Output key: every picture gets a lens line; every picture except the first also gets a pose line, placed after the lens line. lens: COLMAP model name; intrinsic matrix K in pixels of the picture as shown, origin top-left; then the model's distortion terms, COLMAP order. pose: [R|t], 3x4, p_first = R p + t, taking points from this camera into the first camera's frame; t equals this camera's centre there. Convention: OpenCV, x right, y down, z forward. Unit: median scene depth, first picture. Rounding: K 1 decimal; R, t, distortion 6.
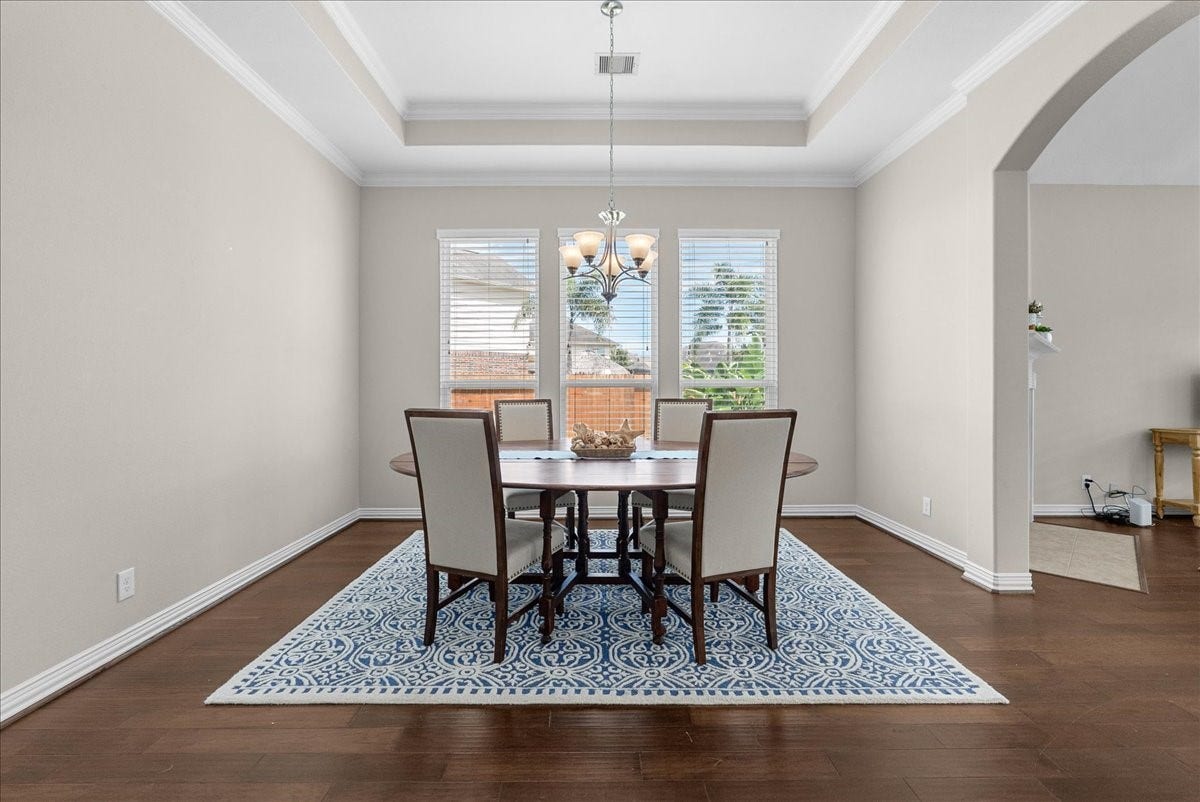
lens RADIAL K [[539.8, 0, 596.6], [0, 539.8, 385.7], [0, 0, 1]] dist [-0.007764, 0.000174]
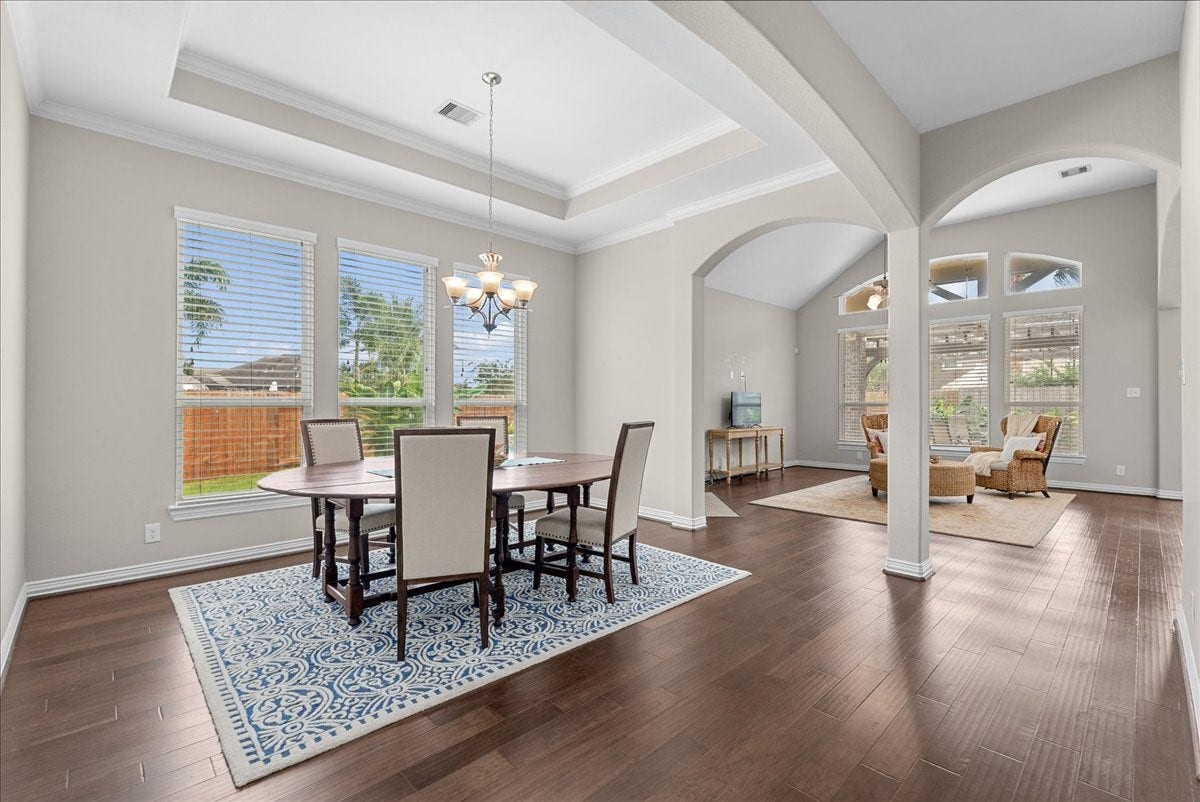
lens RADIAL K [[530.2, 0, 612.9], [0, 530.2, 400.0], [0, 0, 1]] dist [-0.003777, -0.000394]
pose [[0.717870, 0.007914, 0.696132, -0.624235], [-0.001560, 0.999951, -0.009759, 0.000806], [-0.696175, 0.005920, 0.717848, 0.004636]]
